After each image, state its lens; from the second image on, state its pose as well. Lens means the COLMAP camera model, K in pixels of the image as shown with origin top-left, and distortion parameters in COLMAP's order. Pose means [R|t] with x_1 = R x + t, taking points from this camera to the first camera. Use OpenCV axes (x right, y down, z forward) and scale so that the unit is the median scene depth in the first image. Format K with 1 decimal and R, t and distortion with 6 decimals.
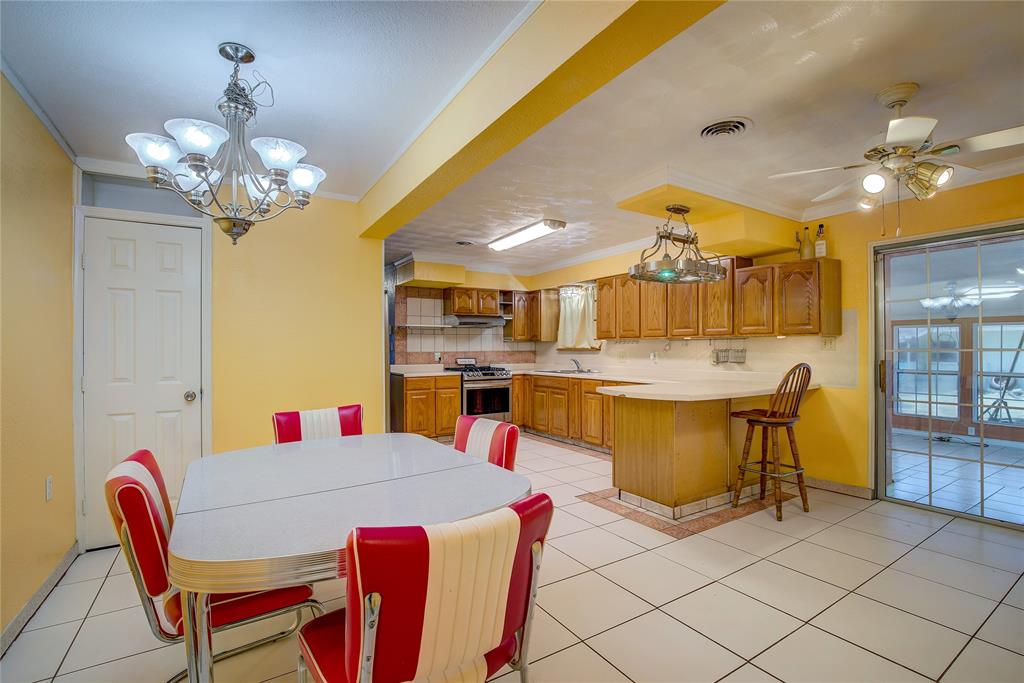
lens RADIAL K [[466.7, 0, 533.7], [0, 466.7, 346.3], [0, 0, 1]] dist [-0.031509, 0.000276]
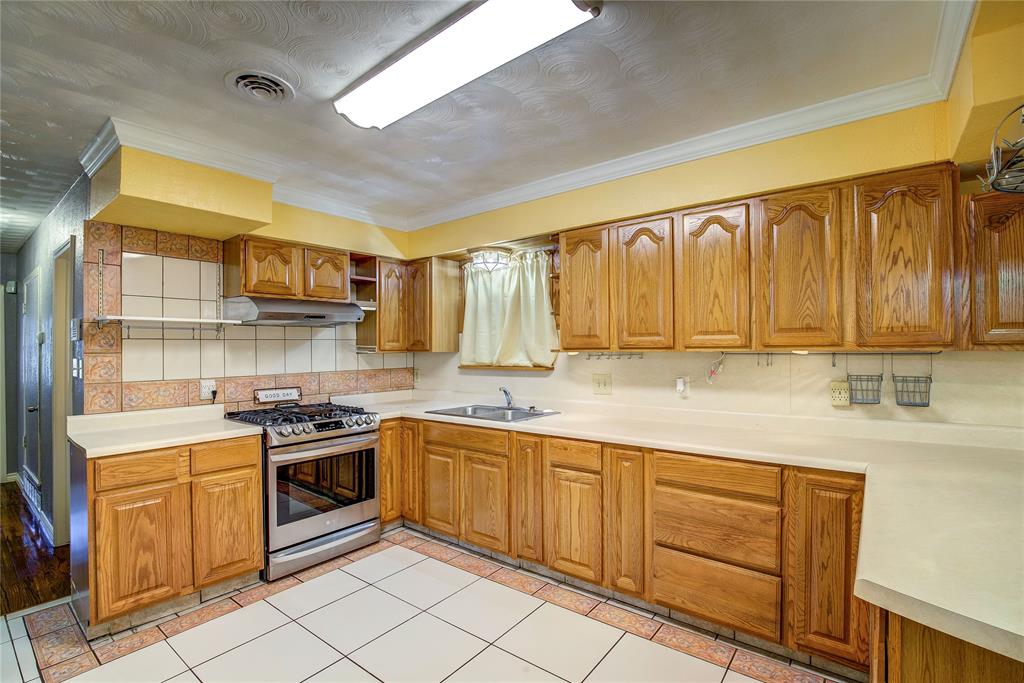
lens RADIAL K [[464.6, 0, 517.5], [0, 464.6, 346.0], [0, 0, 1]] dist [-0.038062, 0.009069]
pose [[0.951661, -0.002070, 0.307143, -0.061396], [0.003138, 0.999991, -0.002985, -0.018321], [-0.307134, 0.003804, 0.951659, 0.521176]]
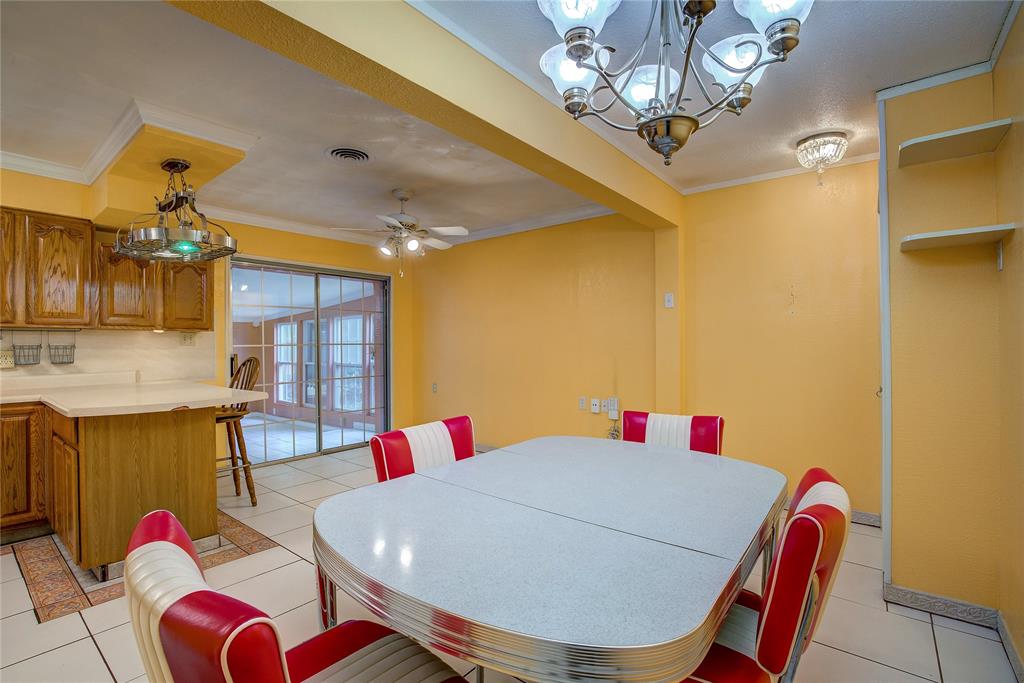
lens RADIAL K [[464.6, 0, 517.5], [0, 464.6, 346.0], [0, 0, 1]] dist [-0.038062, 0.009069]
pose [[-0.302119, -0.000800, 0.953270, -0.351803], [0.000135, 1.000000, 0.000882, 0.005419], [-0.953270, 0.000395, -0.302119, 0.399789]]
